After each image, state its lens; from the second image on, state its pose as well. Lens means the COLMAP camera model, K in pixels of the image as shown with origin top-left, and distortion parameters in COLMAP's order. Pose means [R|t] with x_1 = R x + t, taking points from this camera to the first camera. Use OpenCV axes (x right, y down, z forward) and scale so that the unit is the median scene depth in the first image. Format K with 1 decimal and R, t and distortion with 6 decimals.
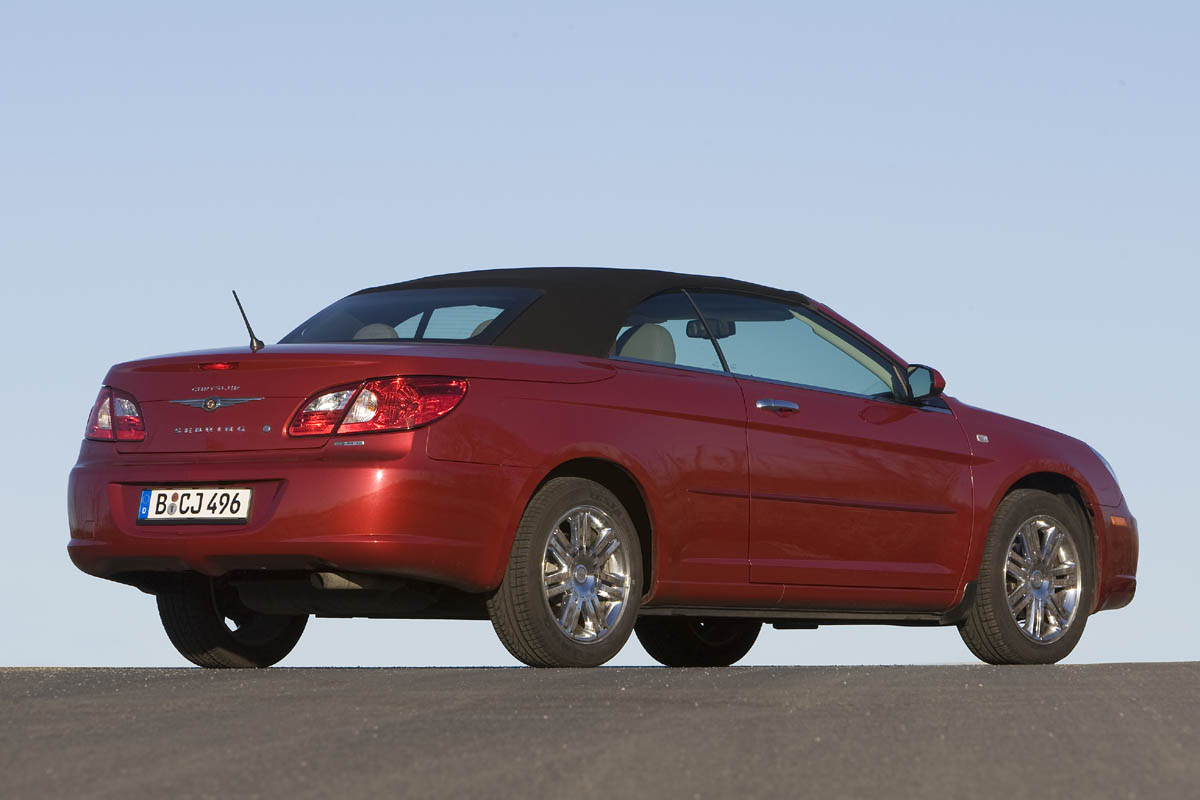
lens RADIAL K [[6829.1, 0, 605.6], [0, 6829.1, 408.5], [0, 0, 1]] dist [-0.858552, 0.000000]
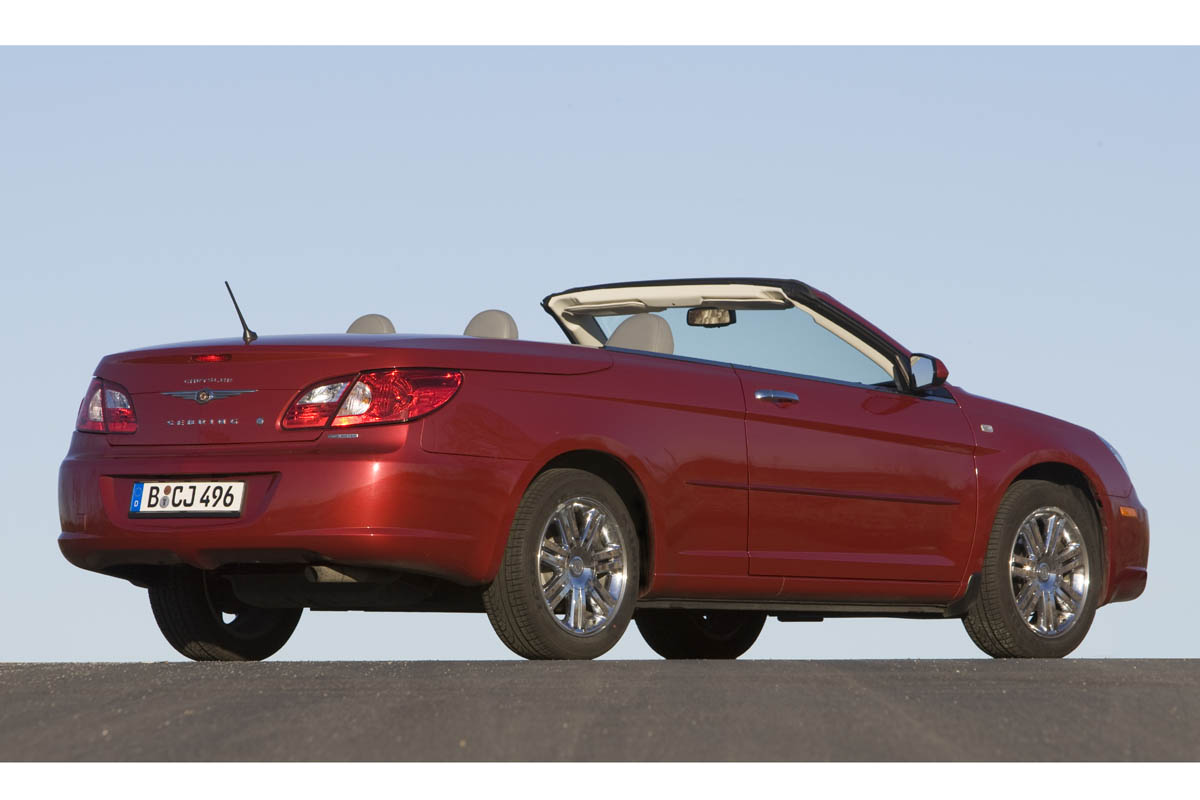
lens RADIAL K [[8594.5, 0, 601.1], [0, 8594.5, 401.3], [0, 0, 1]] dist [-0.199342, 0.000000]
pose [[0.999914, -0.001712, -0.013038, 0.015962], [0.001808, 0.999971, 0.007379, -0.008905], [0.013024, -0.007402, 0.999888, -0.246513]]
